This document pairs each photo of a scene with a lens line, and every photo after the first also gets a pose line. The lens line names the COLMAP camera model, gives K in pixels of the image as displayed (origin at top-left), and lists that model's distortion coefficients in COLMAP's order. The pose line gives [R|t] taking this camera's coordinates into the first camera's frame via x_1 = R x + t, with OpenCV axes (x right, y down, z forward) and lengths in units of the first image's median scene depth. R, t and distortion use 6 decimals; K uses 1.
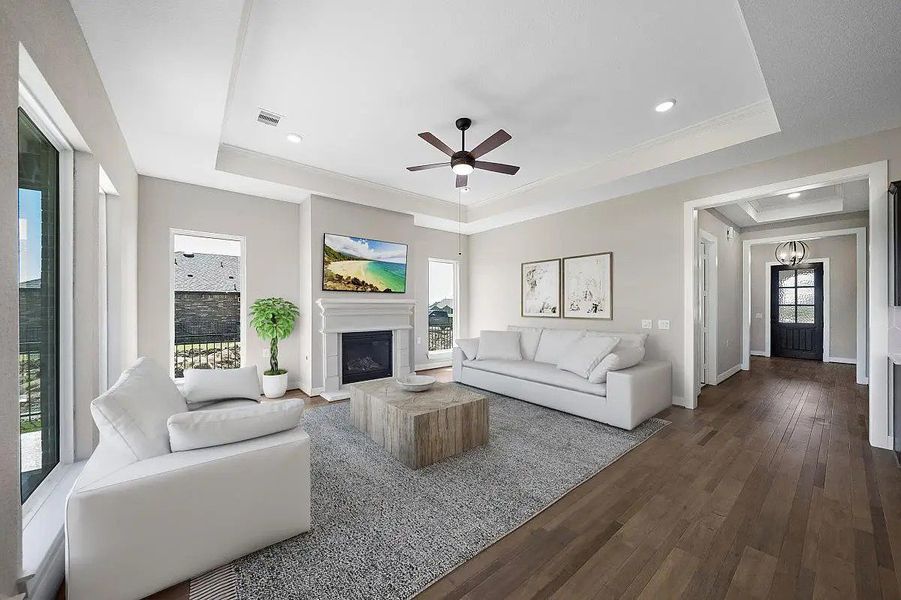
lens RADIAL K [[314.2, 0, 444.3], [0, 314.2, 300.1], [0, 0, 1]] dist [-0.000641, -0.000034]
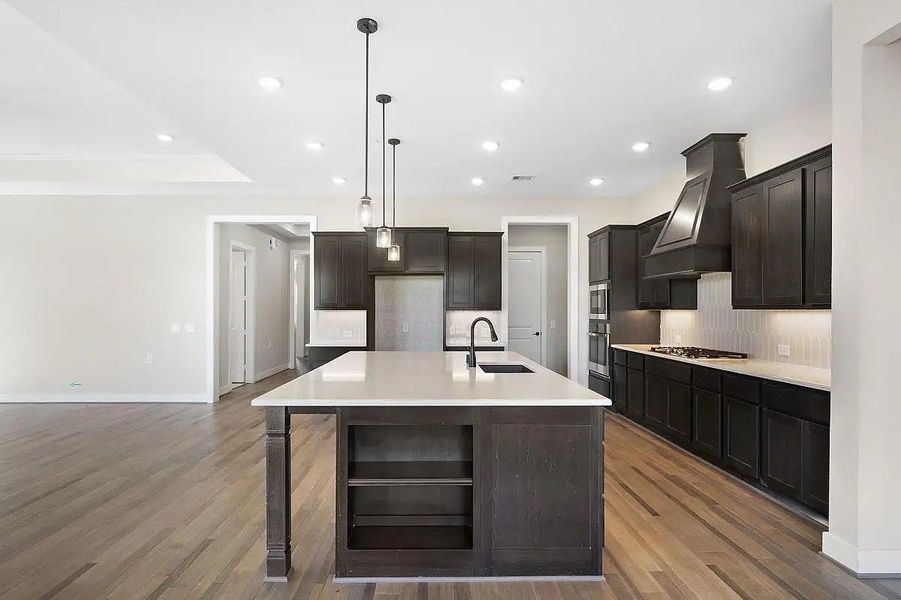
lens RADIAL K [[462.5, 0, 448.3], [0, 462.5, 306.7], [0, 0, 1]] dist [-0.000875, -0.000173]
pose [[0.591522, 0.005585, 0.806270, -0.030994], [-0.016065, 0.999859, 0.004860, -0.012780], [-0.806129, -0.015827, 0.591528, -0.543163]]
